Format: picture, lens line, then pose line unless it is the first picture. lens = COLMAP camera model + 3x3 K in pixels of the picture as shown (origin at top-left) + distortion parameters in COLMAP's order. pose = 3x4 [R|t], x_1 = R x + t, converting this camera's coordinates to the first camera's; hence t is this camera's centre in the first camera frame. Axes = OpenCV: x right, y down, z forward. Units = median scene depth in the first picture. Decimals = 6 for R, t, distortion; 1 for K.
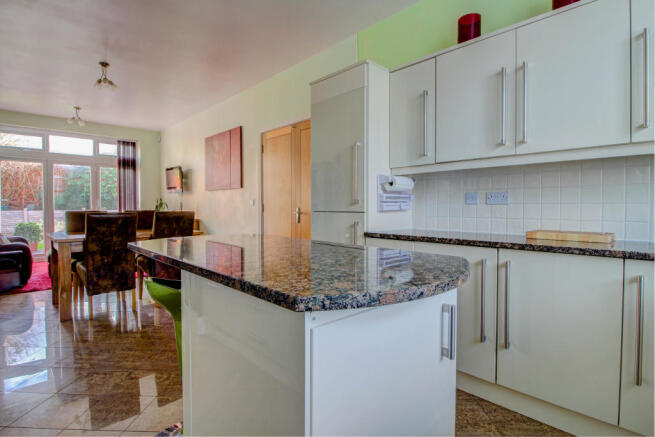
lens RADIAL K [[330.4, 0, 327.3], [0, 330.4, 216.7], [0, 0, 1]] dist [-0.017636, -0.000170]
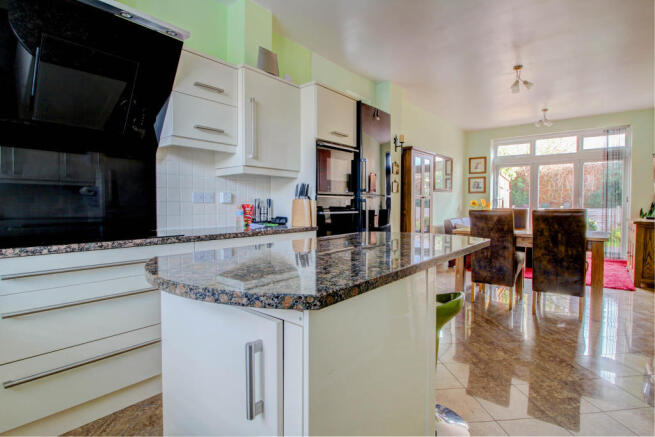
lens RADIAL K [[330.4, 0, 329.9], [0, 330.4, 216.1], [0, 0, 1]] dist [-0.017636, -0.000170]
pose [[0.127413, 0.036910, -0.991163, 0.170920], [-0.032202, 0.998934, 0.033060, -0.005671], [0.991327, 0.027705, 0.128466, 0.166851]]
